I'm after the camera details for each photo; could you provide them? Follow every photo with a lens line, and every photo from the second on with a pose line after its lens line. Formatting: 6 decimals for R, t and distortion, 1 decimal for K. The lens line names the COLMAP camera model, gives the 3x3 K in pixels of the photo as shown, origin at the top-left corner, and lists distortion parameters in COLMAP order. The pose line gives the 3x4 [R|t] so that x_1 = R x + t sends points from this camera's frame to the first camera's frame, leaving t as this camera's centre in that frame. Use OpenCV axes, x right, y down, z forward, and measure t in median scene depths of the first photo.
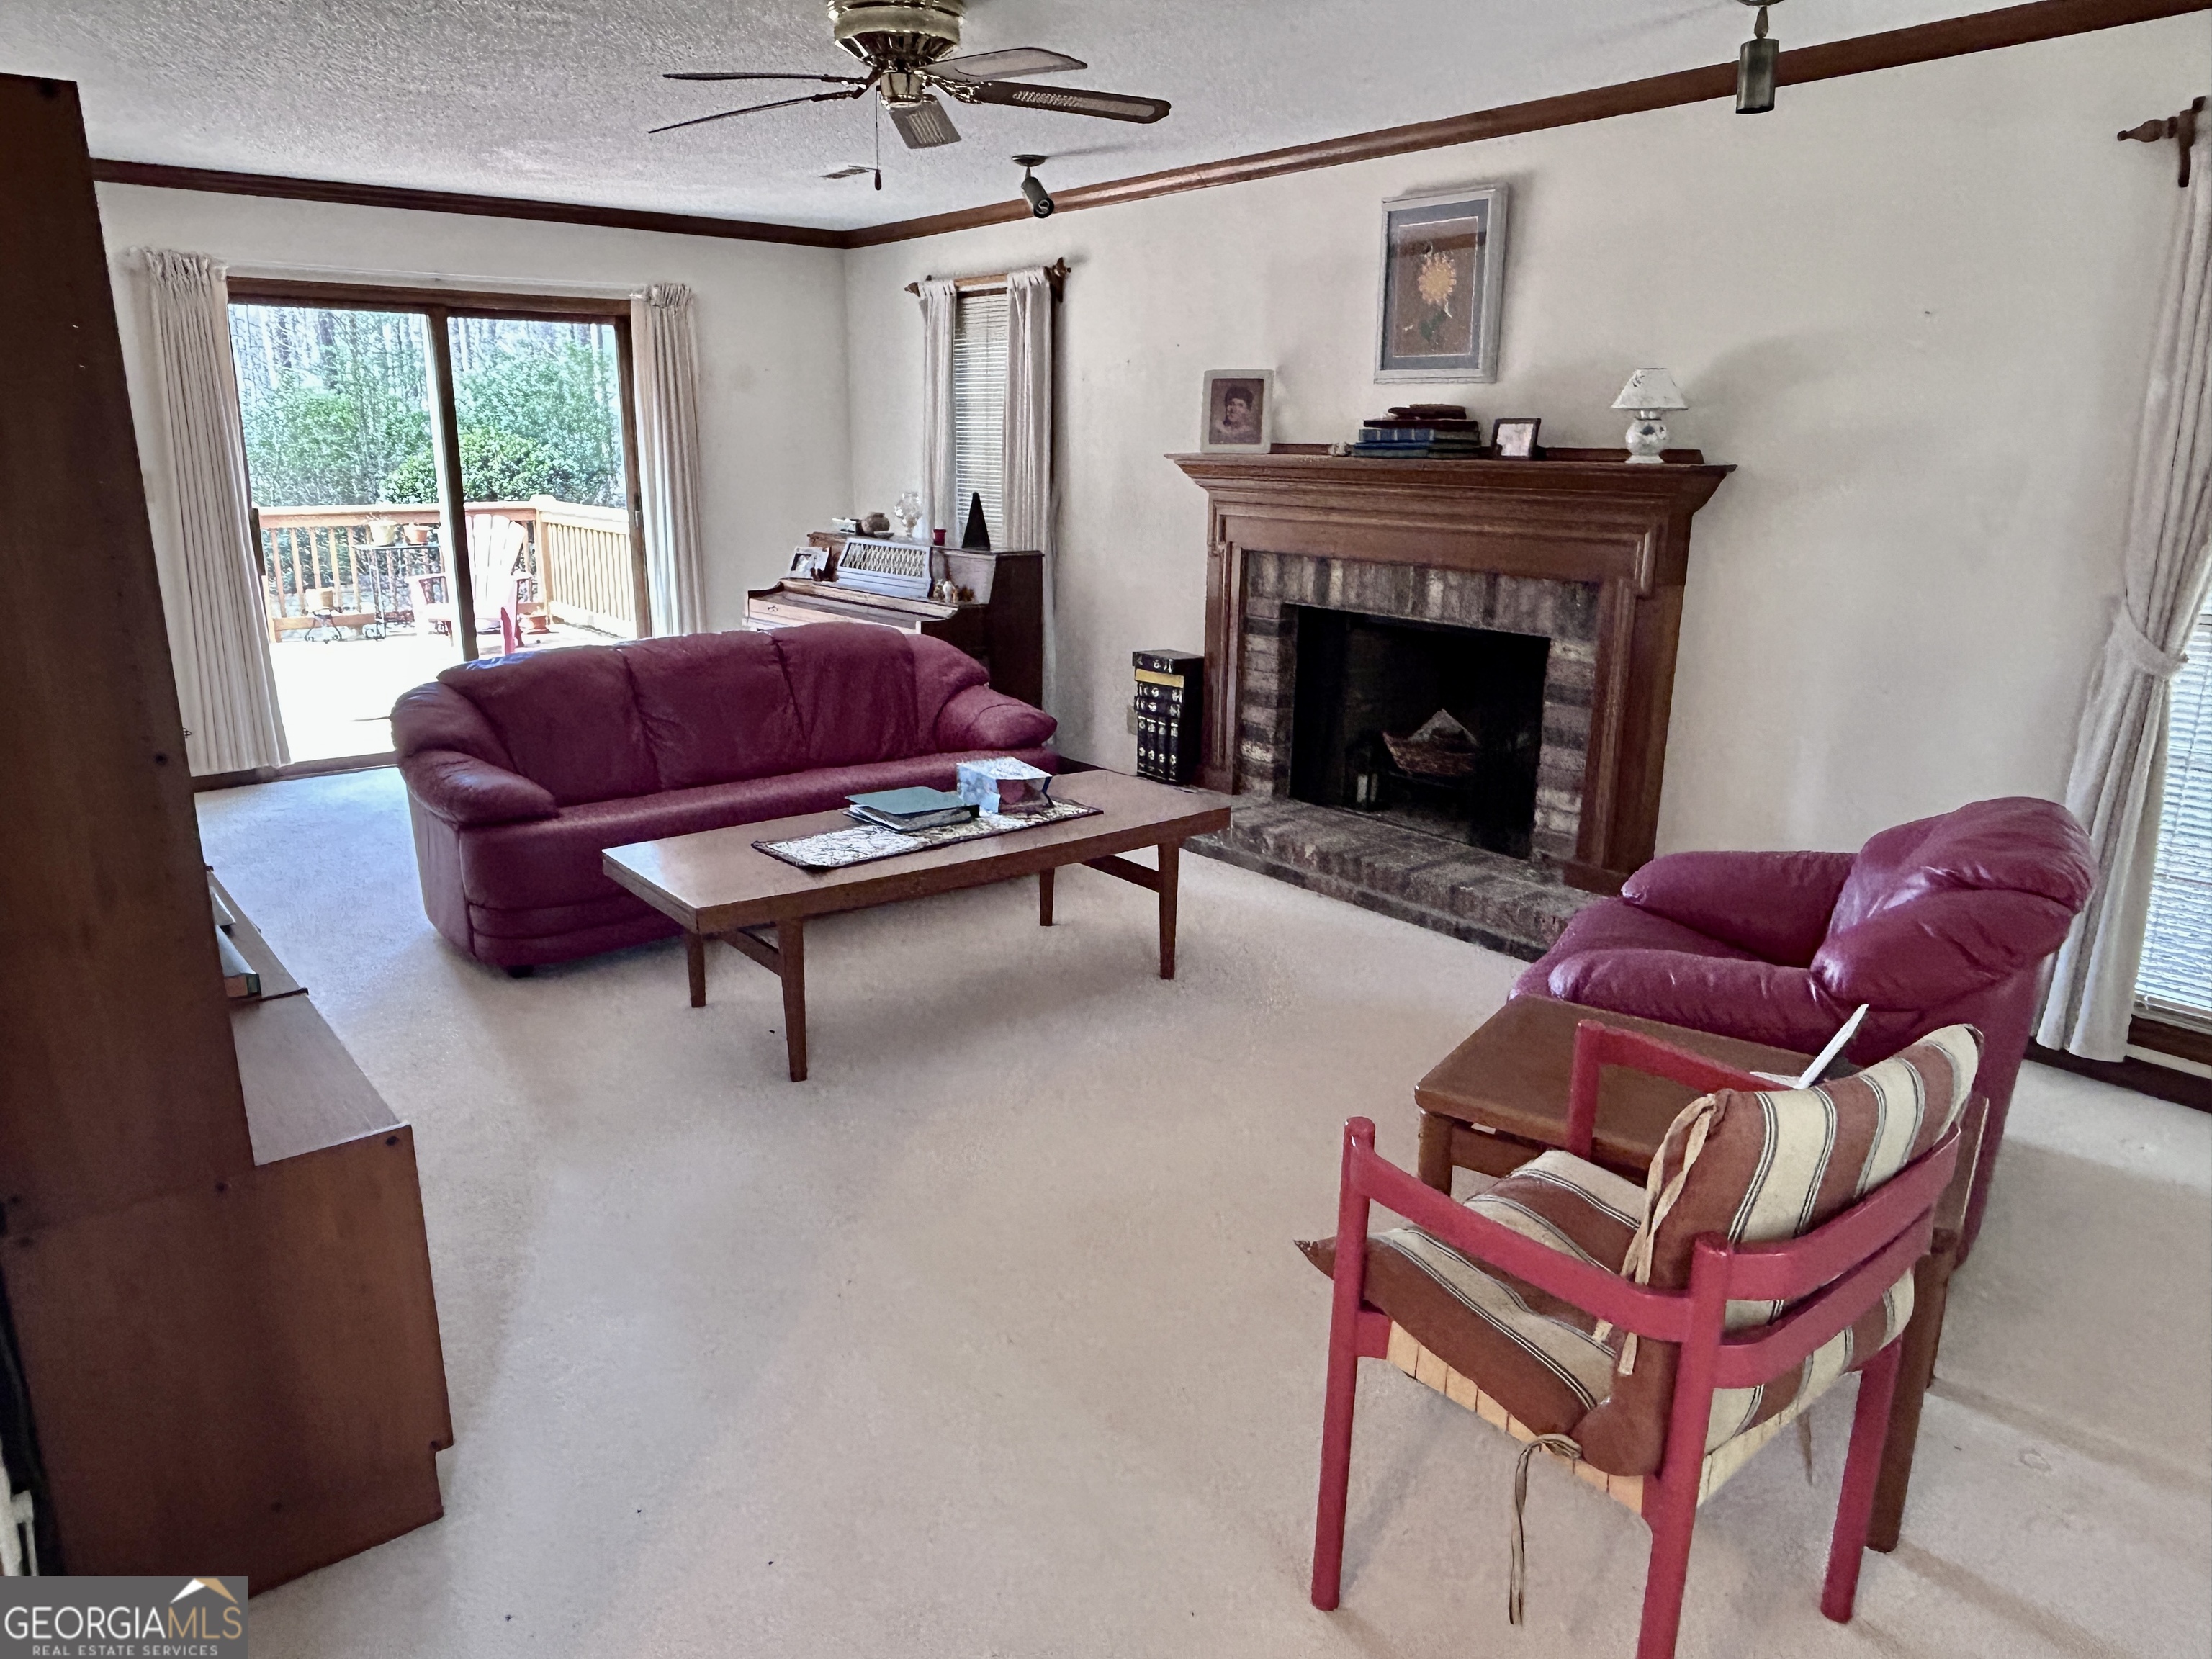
lens RADIAL K [[1479.4, 0, 1108.7], [0, 1479.4, 837.6], [0, 0, 1]] dist [-0.008040, -0.002162]
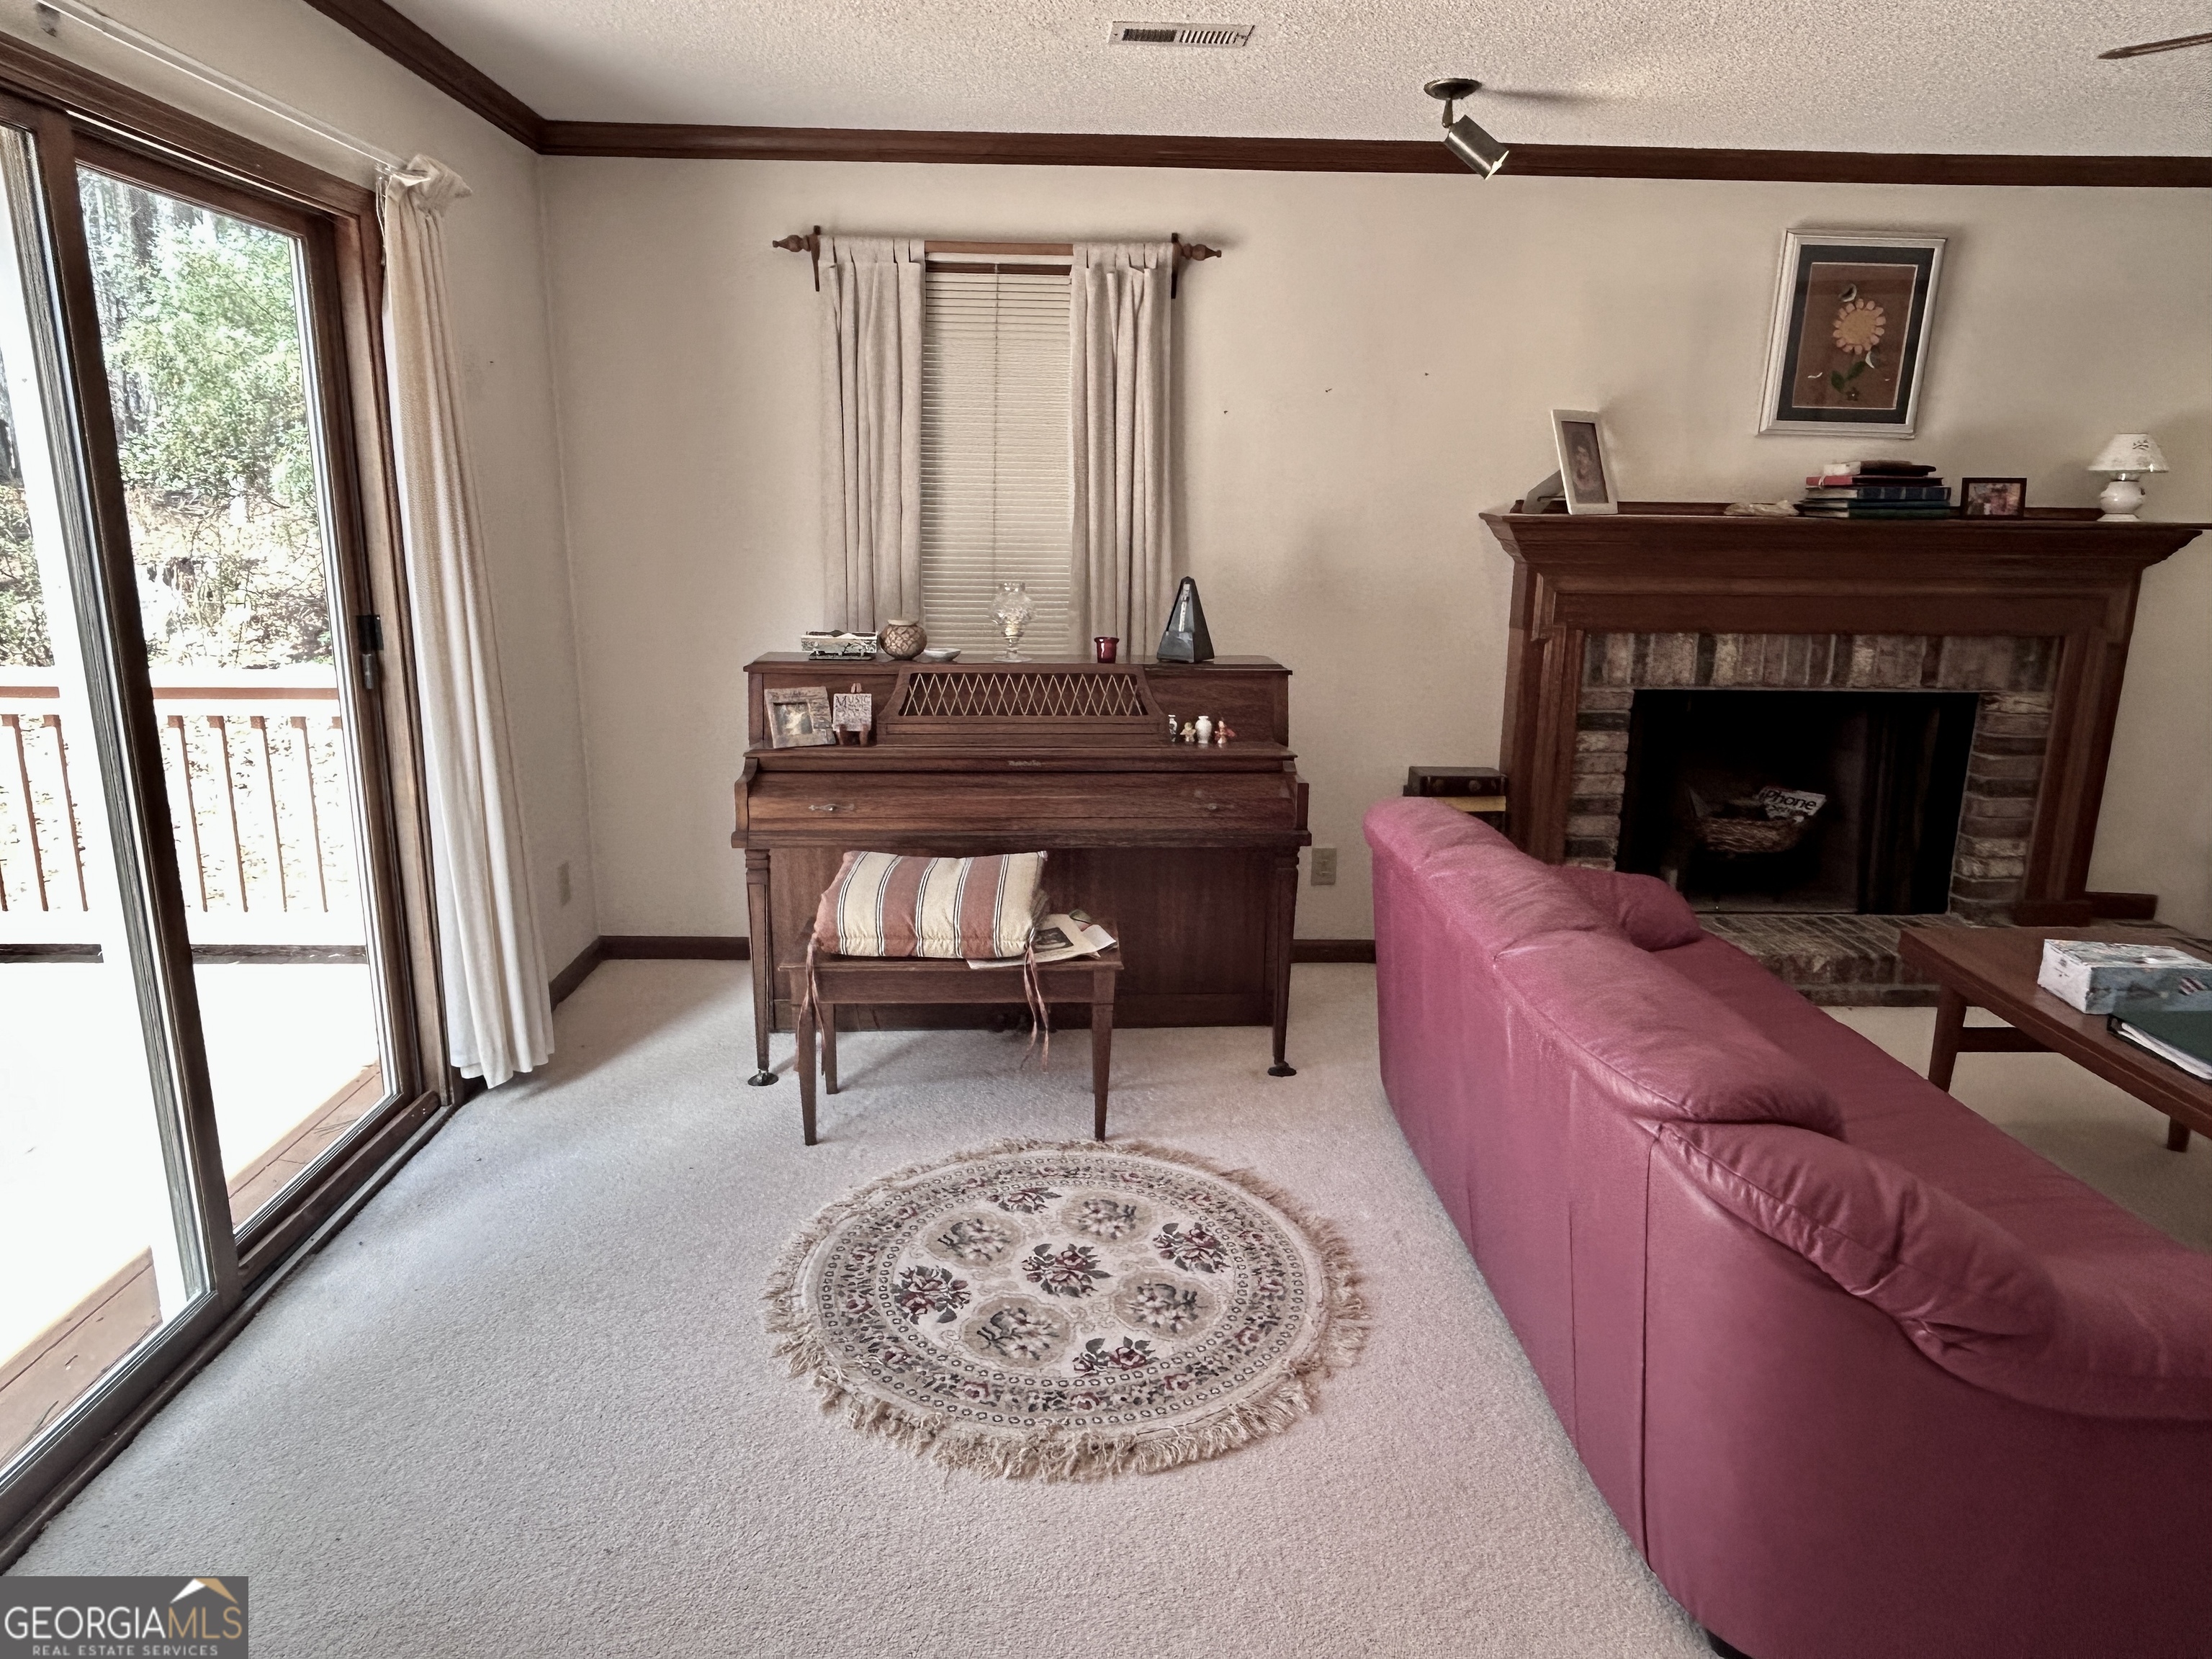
lens RADIAL K [[1349.8, 0, 1092.7], [0, 1349.8, 819.7], [0, 0, 1]] dist [-0.006276, -0.004558]
pose [[0.608937, -0.187209, 0.770810, -0.773451], [0.203572, 0.976087, 0.076244, -0.237238], [-0.766651, 0.110488, 0.632486, 0.865828]]
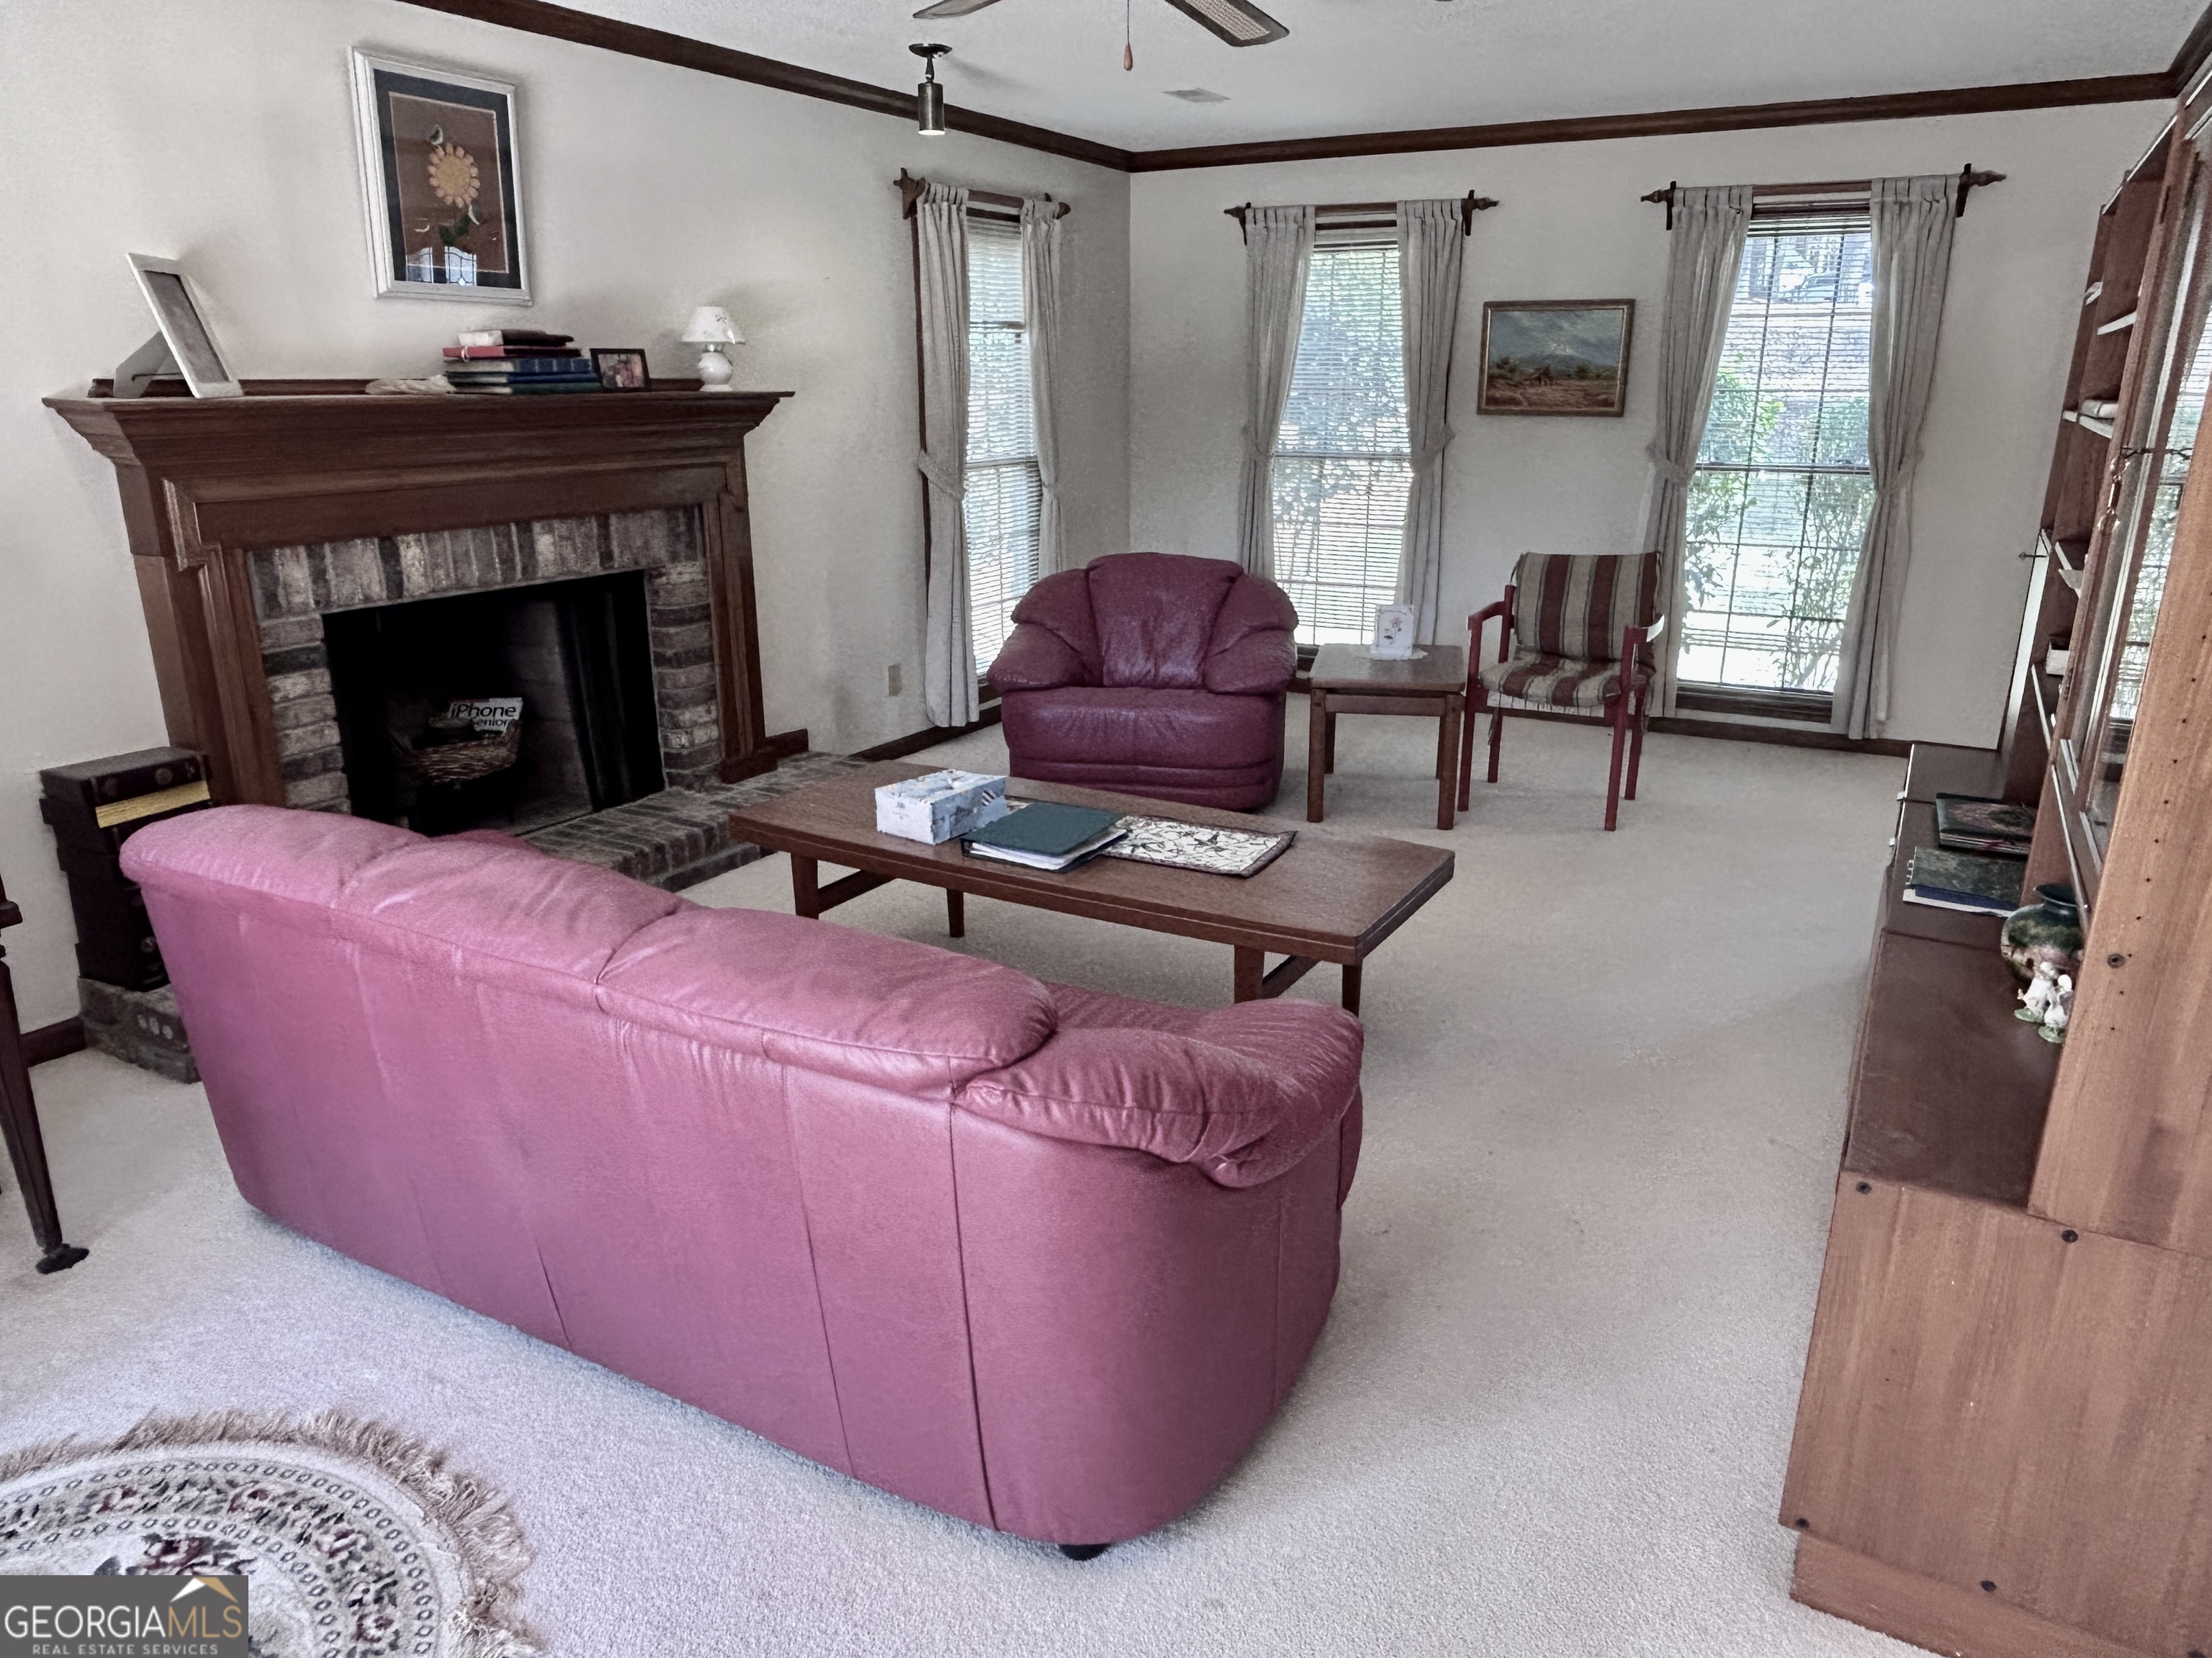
lens RADIAL K [[1461.4, 0, 1105.1], [0, 1461.4, 827.8], [0, 0, 1]] dist [-0.014394, 0.006698]
pose [[-0.366940, -0.283189, 0.886092, -0.729513], [0.240083, 0.891437, 0.384318, -0.276855], [-0.898730, 0.353758, -0.259115, 1.008325]]
